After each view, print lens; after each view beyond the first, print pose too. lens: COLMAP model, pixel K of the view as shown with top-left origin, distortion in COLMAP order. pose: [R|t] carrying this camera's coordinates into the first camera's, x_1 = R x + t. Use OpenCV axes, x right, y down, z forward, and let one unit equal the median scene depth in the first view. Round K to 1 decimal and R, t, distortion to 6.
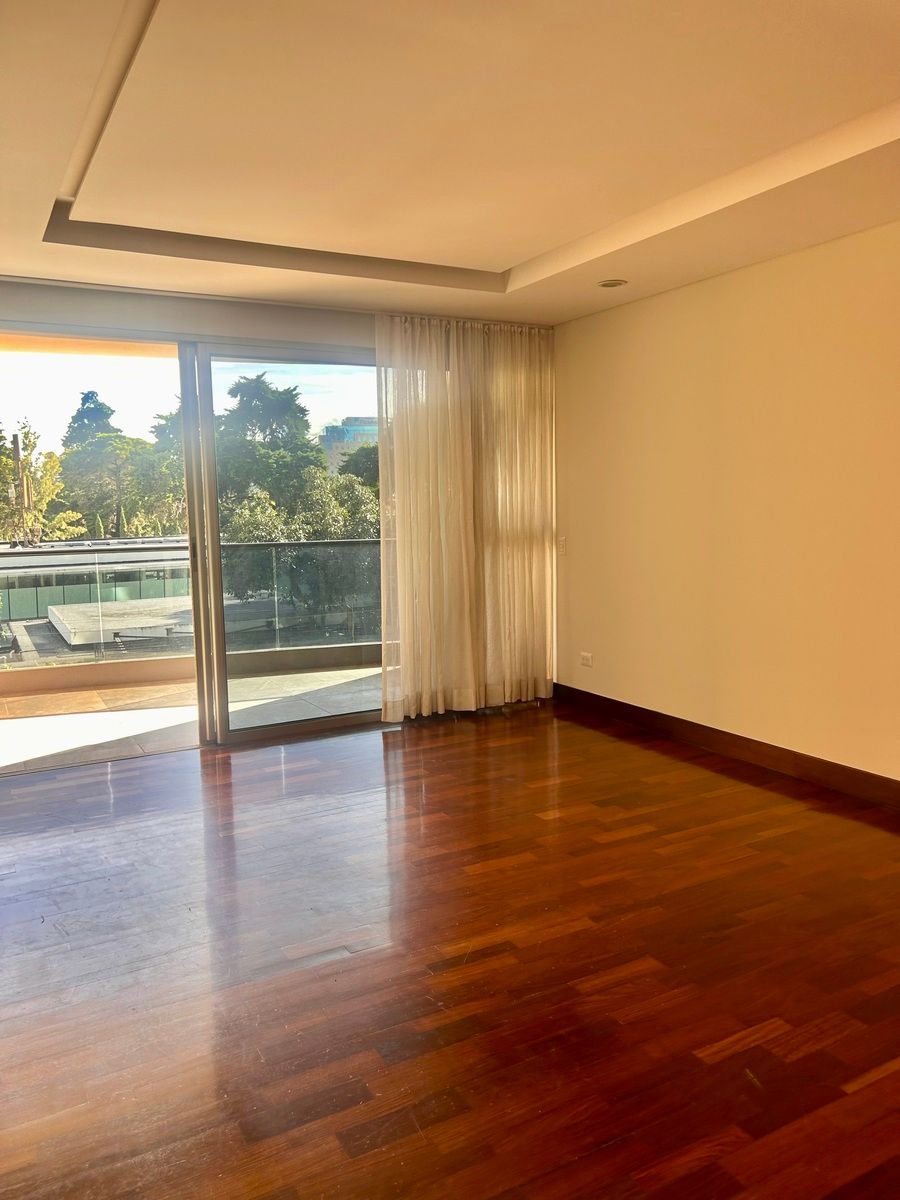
lens RADIAL K [[906.3, 0, 457.5], [0, 906.3, 599.0], [0, 0, 1]] dist [0.051799, -0.054080]
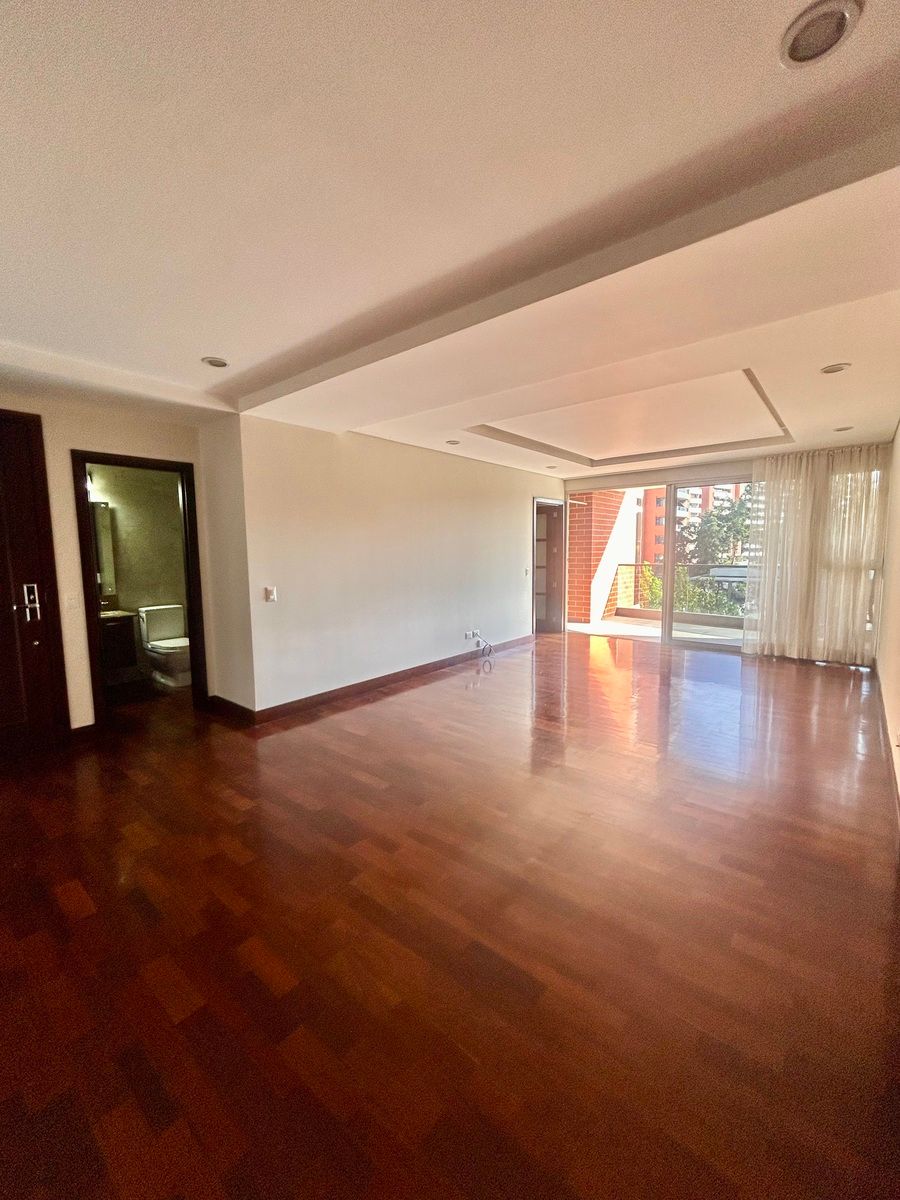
lens RADIAL K [[489.0, 0, 451.2], [0, 489.0, 599.9], [0, 0, 1]] dist [-0.003137, 0.000946]
pose [[0.358533, 0.112179, -0.926752, 0.696054], [-0.093783, 0.992059, 0.083802, -0.016242], [0.928794, 0.056868, 0.366207, -0.046247]]
